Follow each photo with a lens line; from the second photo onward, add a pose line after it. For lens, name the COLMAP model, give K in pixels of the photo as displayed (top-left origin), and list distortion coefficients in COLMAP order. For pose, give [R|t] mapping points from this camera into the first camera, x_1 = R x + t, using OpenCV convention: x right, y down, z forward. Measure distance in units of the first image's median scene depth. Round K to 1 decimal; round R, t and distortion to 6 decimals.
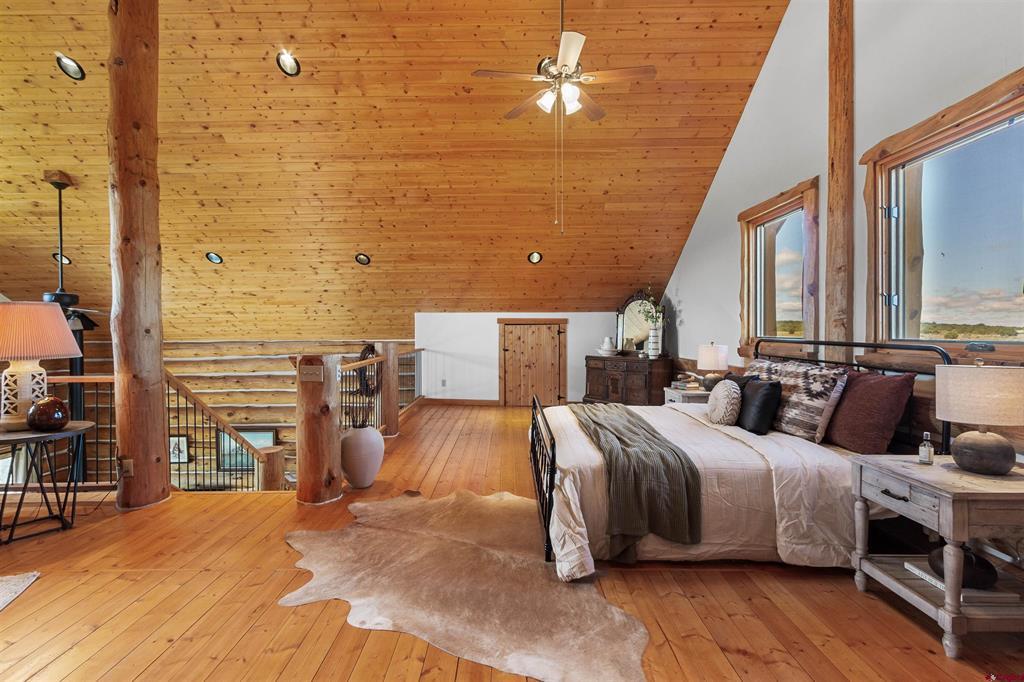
lens RADIAL K [[489.5, 0, 513.2], [0, 489.5, 336.8], [0, 0, 1]] dist [0.009367, -0.002627]
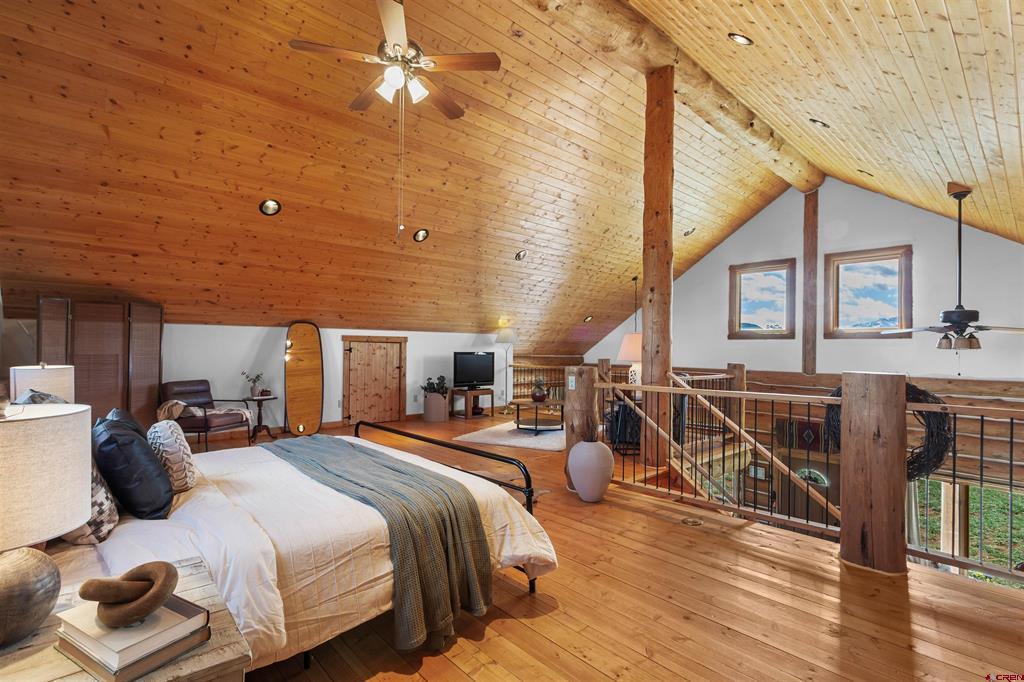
lens RADIAL K [[489.5, 0, 513.6], [0, 489.5, 343.8], [0, 0, 1]] dist [0.009367, -0.002627]
pose [[-0.729056, -0.007522, -0.684412, 0.688588], [-0.015239, 0.999870, 0.005244, -0.034638], [0.684284, 0.014253, -0.729076, 2.097427]]
